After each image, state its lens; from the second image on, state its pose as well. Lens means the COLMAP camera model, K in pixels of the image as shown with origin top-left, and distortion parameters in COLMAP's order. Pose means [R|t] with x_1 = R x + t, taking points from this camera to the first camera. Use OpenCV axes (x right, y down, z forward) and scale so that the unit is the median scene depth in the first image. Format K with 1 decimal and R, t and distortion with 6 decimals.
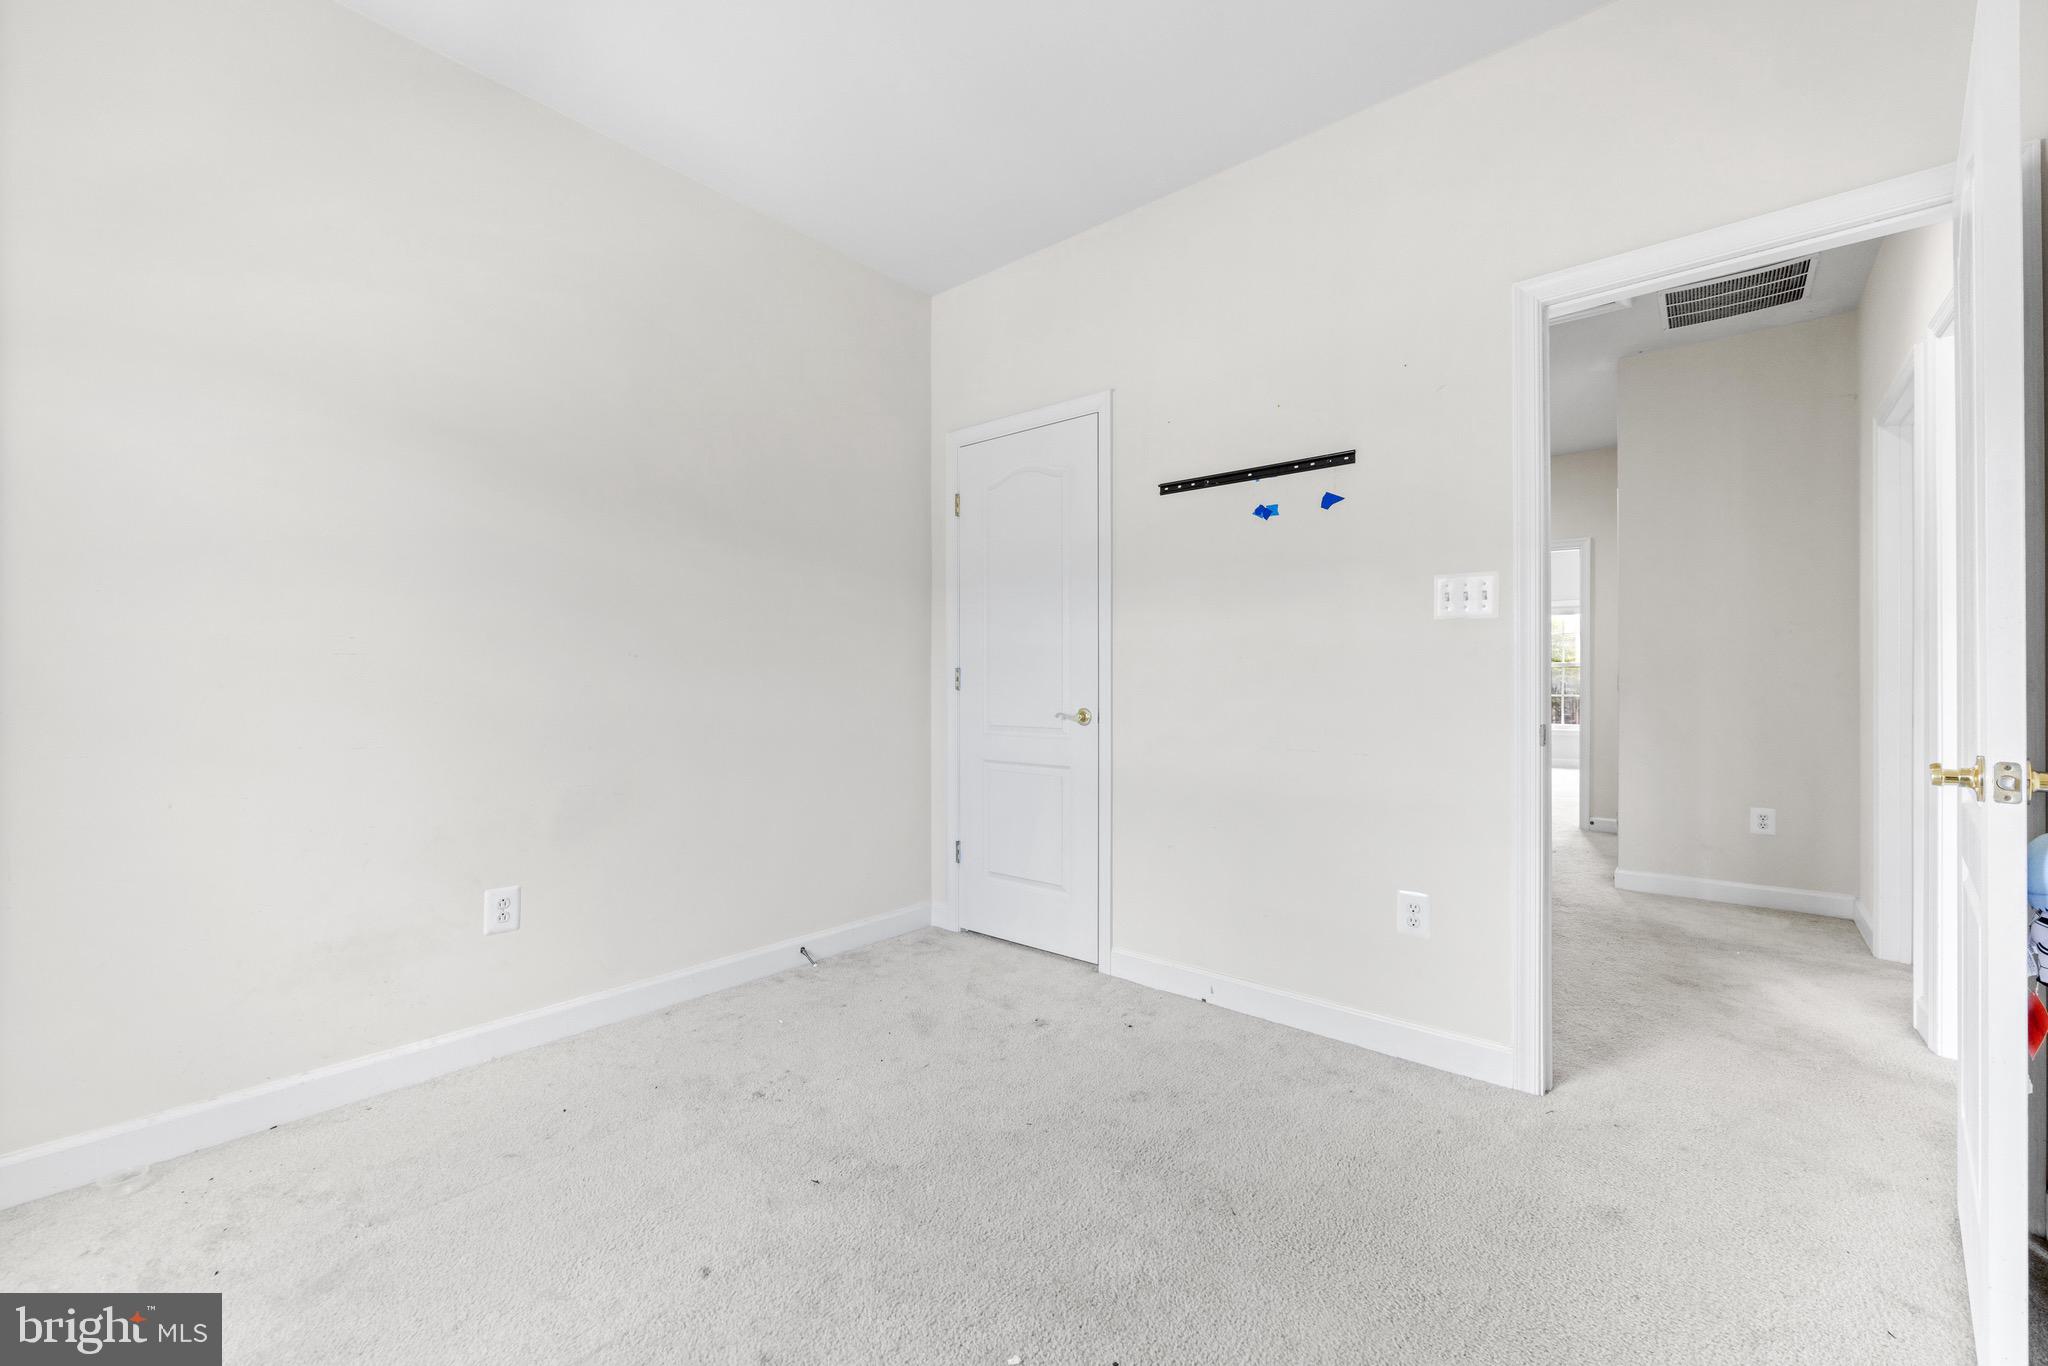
lens RADIAL K [[816.1, 0, 1018.3], [0, 816.1, 677.7], [0, 0, 1]] dist [-0.005175, 0.000841]
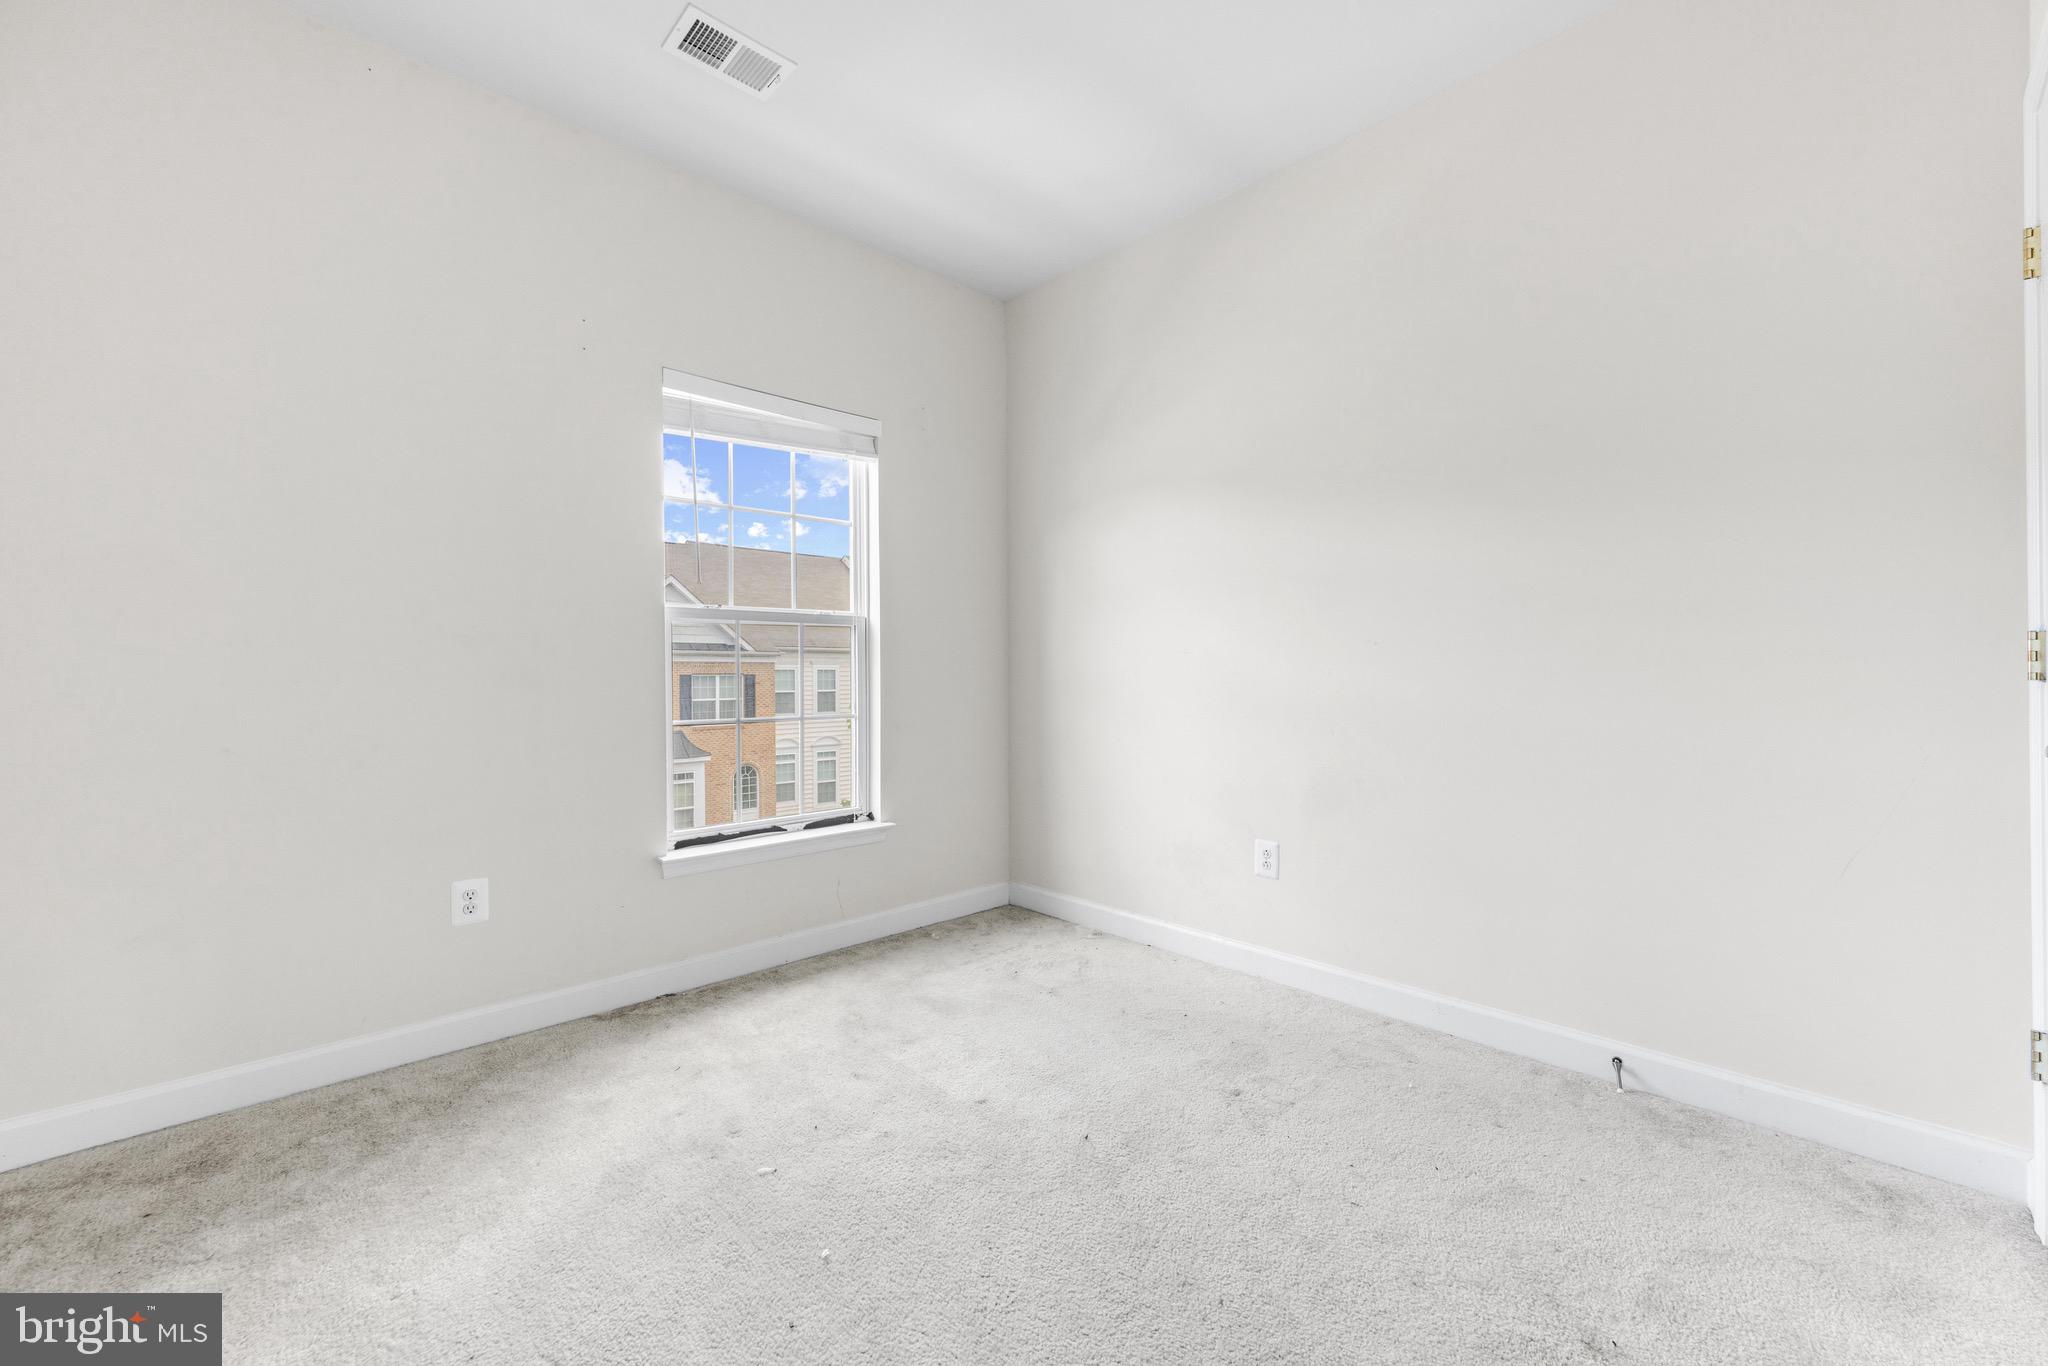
lens RADIAL K [[782.2, 0, 1024.0], [0, 782.2, 683.0], [0, 0, 1]] dist [-0.000786, 0.000152]
pose [[-0.096566, -0.008084, -0.995294, 0.561838], [0.002119, 0.999963, -0.008327, 0.031417], [0.995324, -0.002914, -0.096545, 0.747598]]
